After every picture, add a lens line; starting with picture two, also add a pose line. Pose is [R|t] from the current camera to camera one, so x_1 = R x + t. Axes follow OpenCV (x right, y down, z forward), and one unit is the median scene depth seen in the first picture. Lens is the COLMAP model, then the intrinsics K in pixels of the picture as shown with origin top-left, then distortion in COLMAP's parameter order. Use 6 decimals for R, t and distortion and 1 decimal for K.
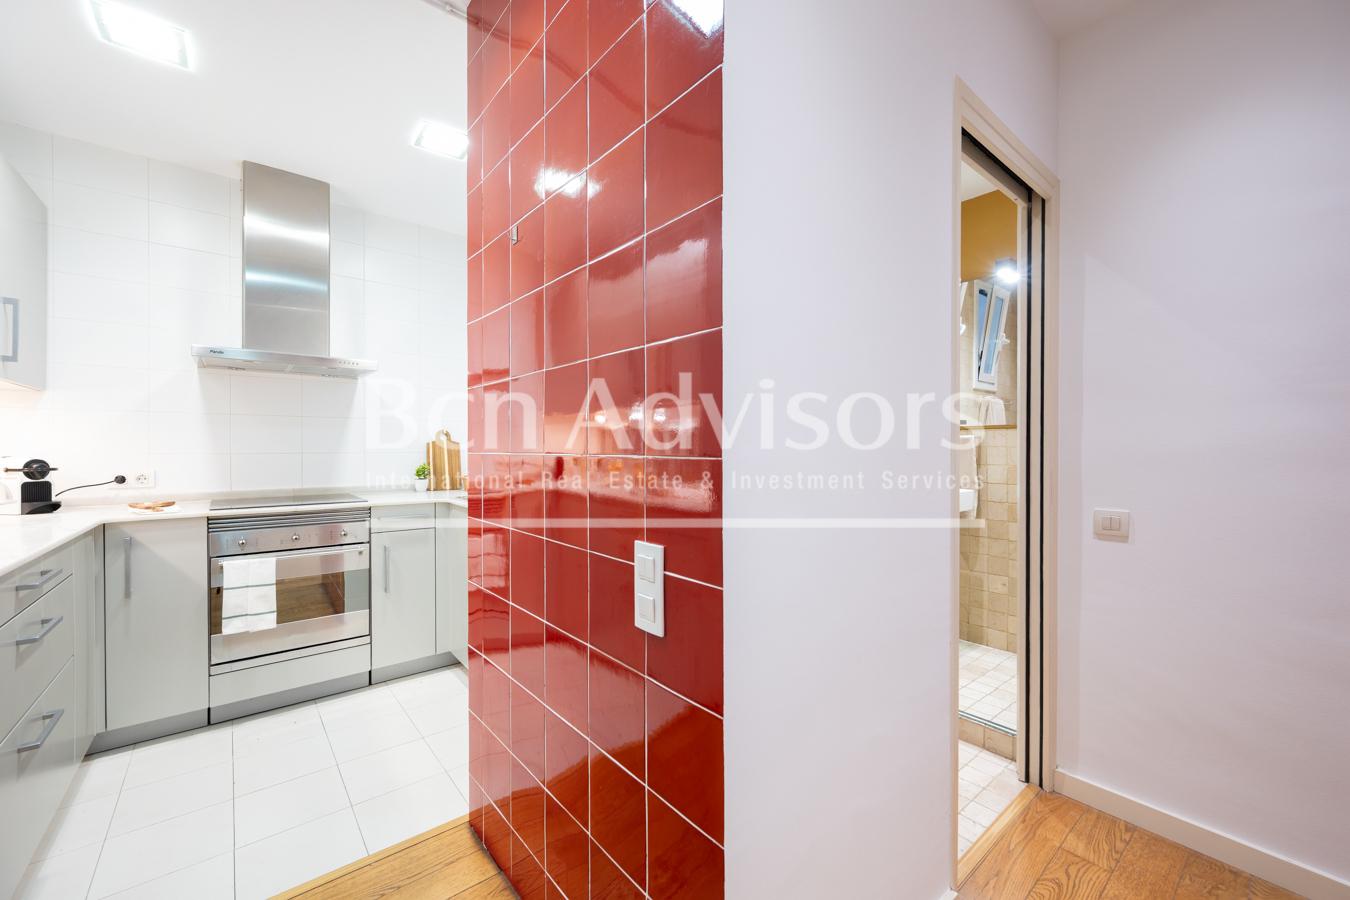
lens RADIAL K [[536.7, 0, 673.1], [0, 536.7, 451.1], [0, 0, 1]] dist [-0.002106, 0.000612]
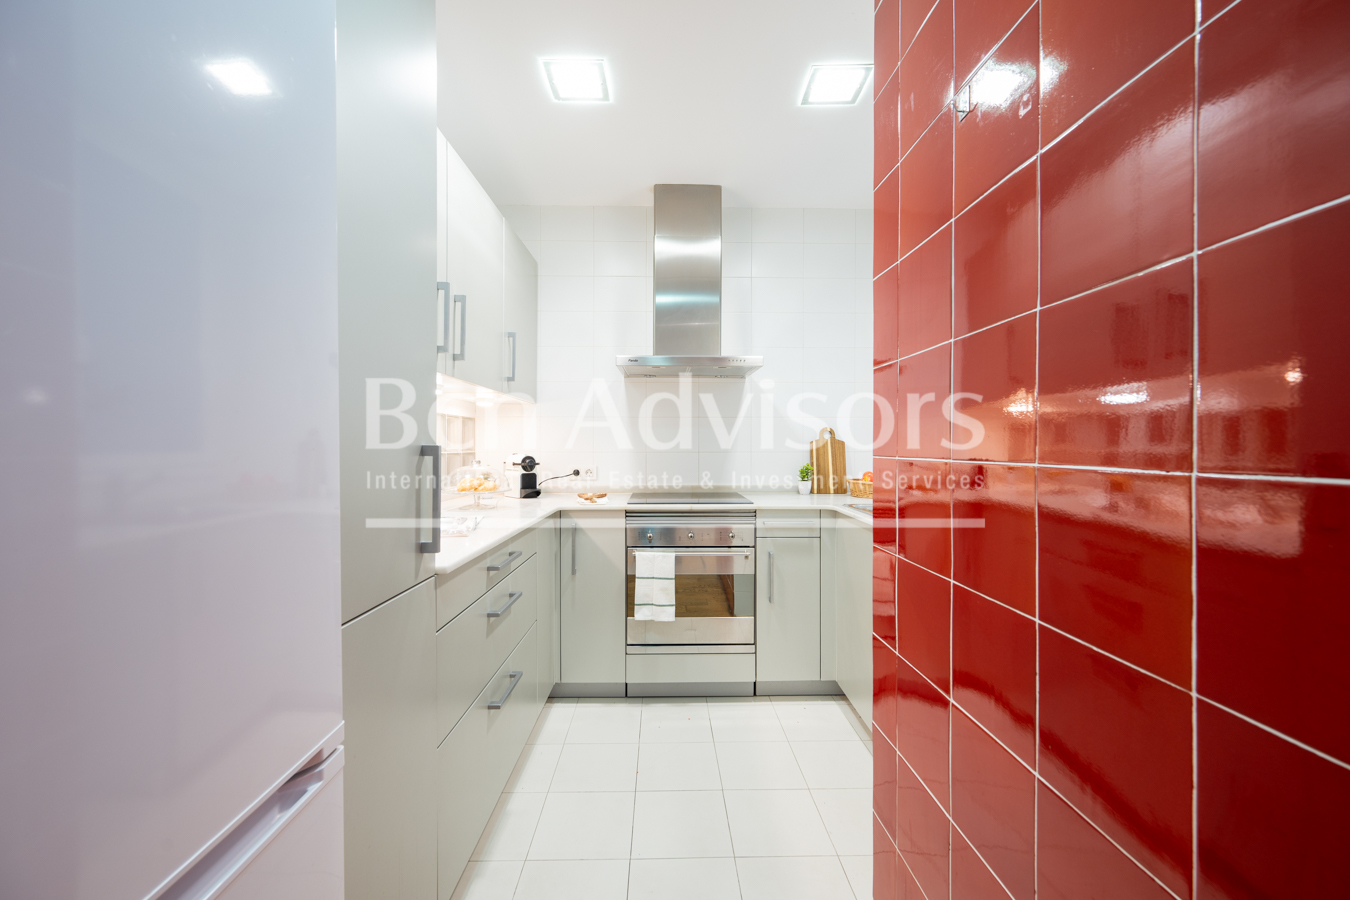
lens RADIAL K [[536.7, 0, 656.8], [0, 536.7, 449.7], [0, 0, 1]] dist [-0.002106, 0.000612]
pose [[0.765900, 0.005519, -0.642936, -0.105989], [-0.003843, 0.999985, 0.004006, -0.006282], [0.642948, -0.000597, 0.765910, 0.191636]]
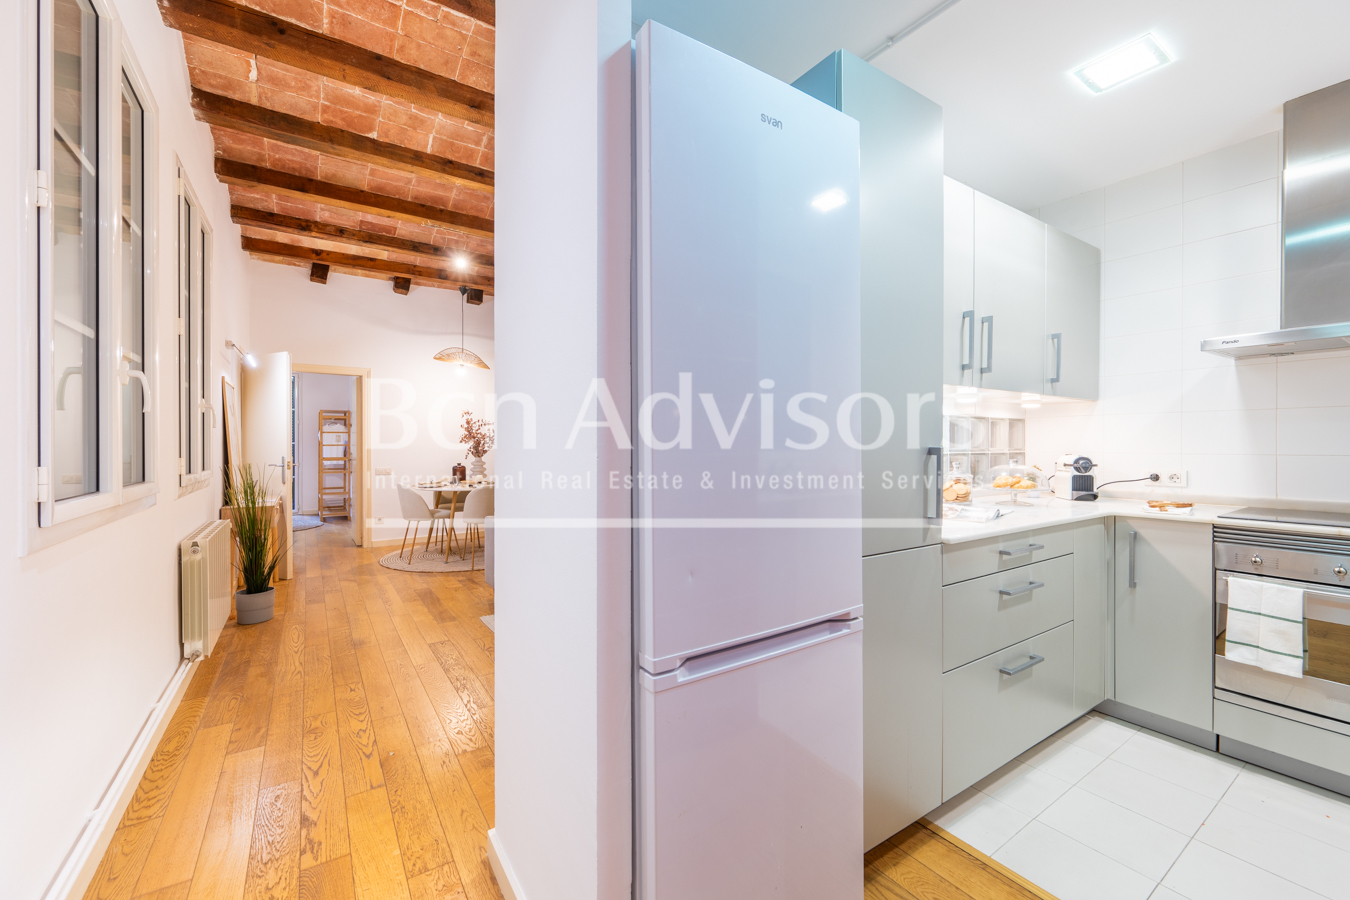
lens RADIAL K [[536.7, 0, 687.5], [0, 536.7, 444.2], [0, 0, 1]] dist [-0.002106, 0.000612]
pose [[-0.083455, 0.001135, -0.996511, 0.122074], [-0.004947, 0.999987, 0.001553, -0.011105], [0.996499, 0.005059, -0.083448, 0.178283]]
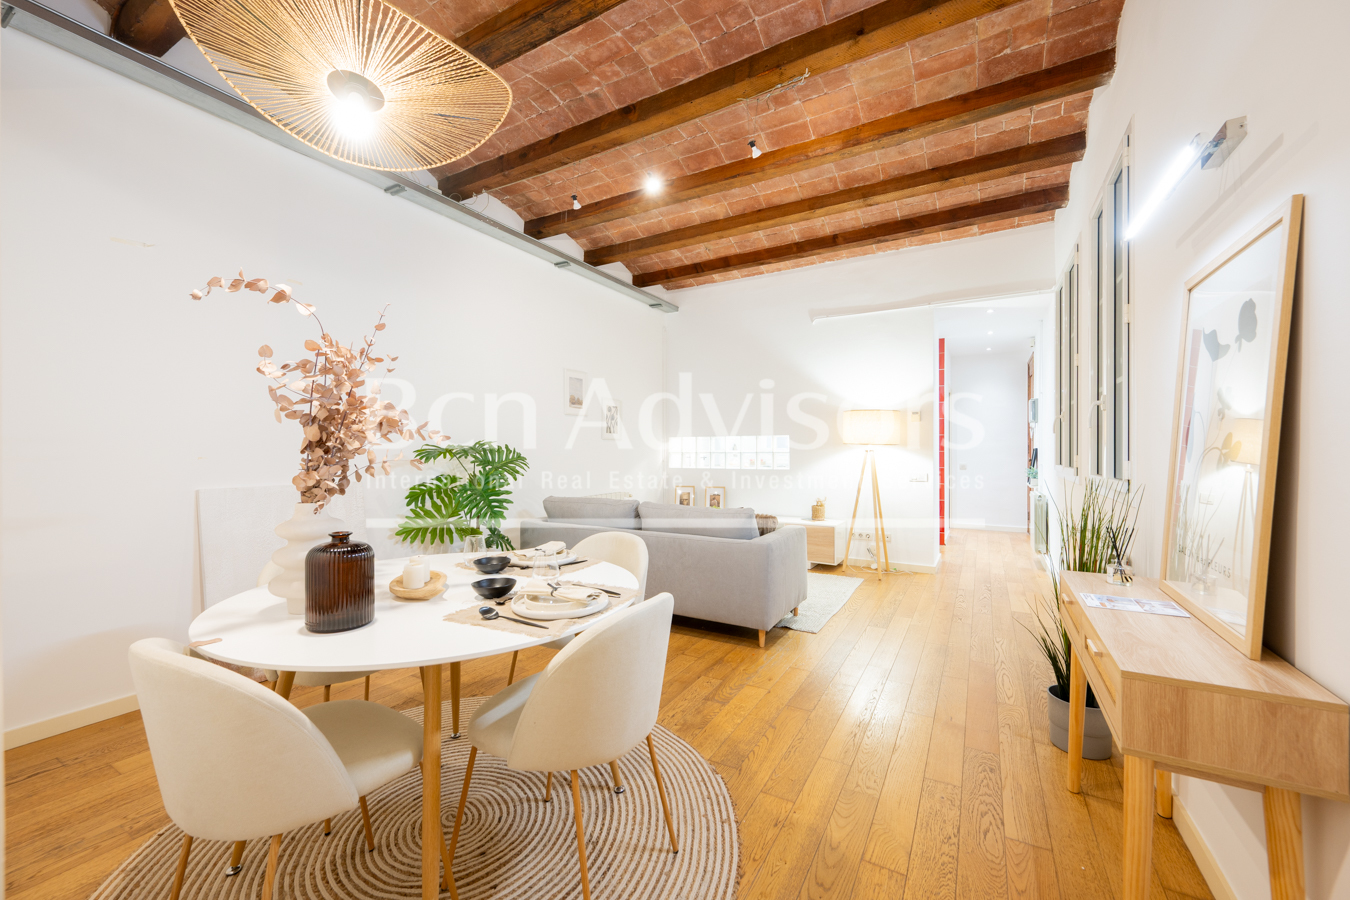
lens RADIAL K [[536.7, 0, 678.3], [0, 536.7, 453.4], [0, 0, 1]] dist [-0.002106, 0.000612]
pose [[0.937710, -0.007609, 0.347335, -2.156800], [0.007528, 0.999970, 0.001582, 0.007357], [-0.347336, 0.001131, 0.937740, -1.720836]]
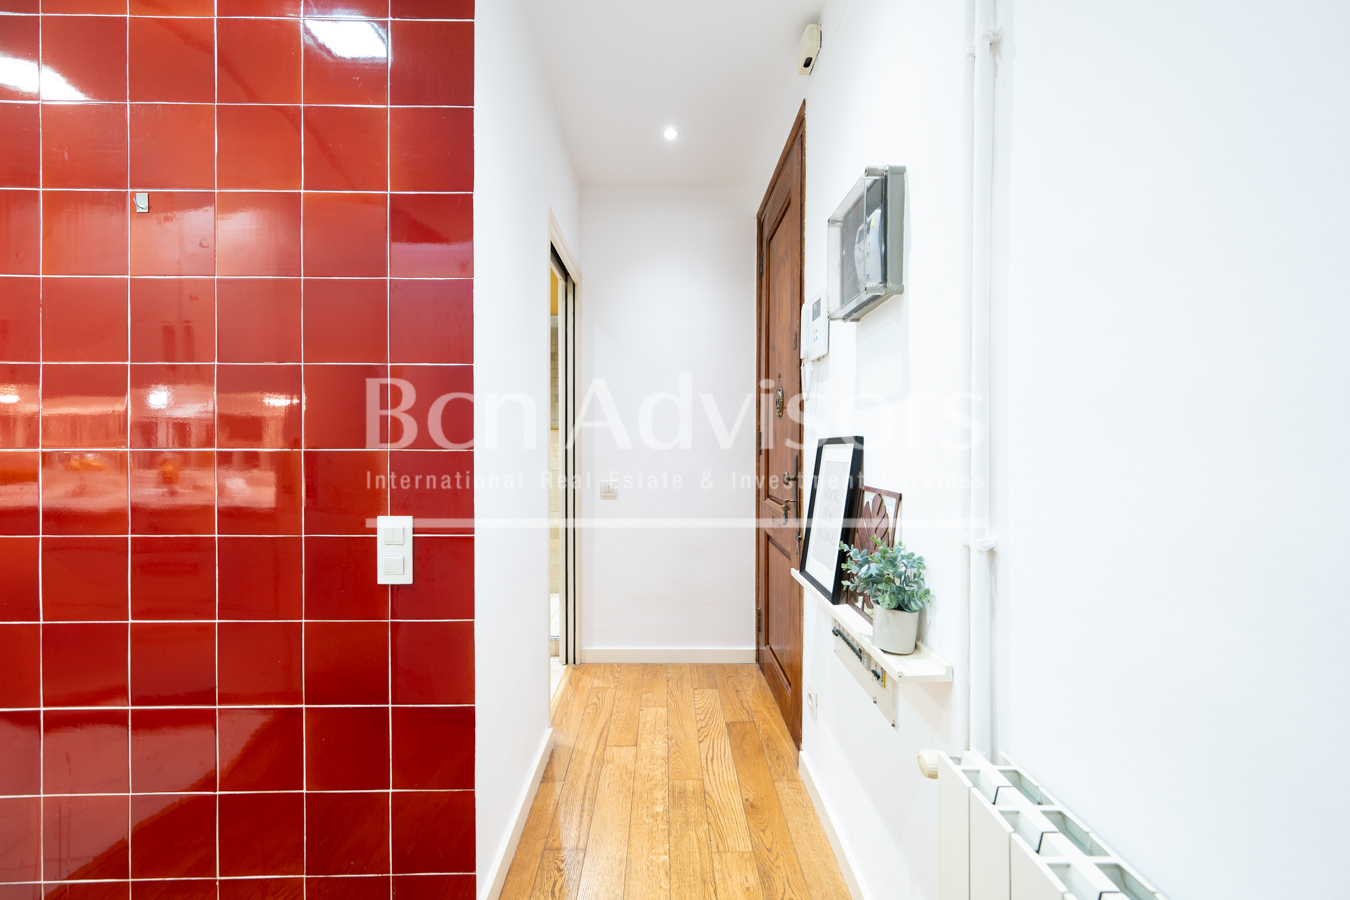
lens RADIAL K [[536.7, 0, 668.7], [0, 536.7, 458.0], [0, 0, 1]] dist [-0.002106, 0.000612]
pose [[0.629002, -0.023882, 0.777037, -0.269644], [0.010537, 0.999698, 0.022196, 0.003471], [-0.777332, -0.005774, 0.629064, -0.145980]]
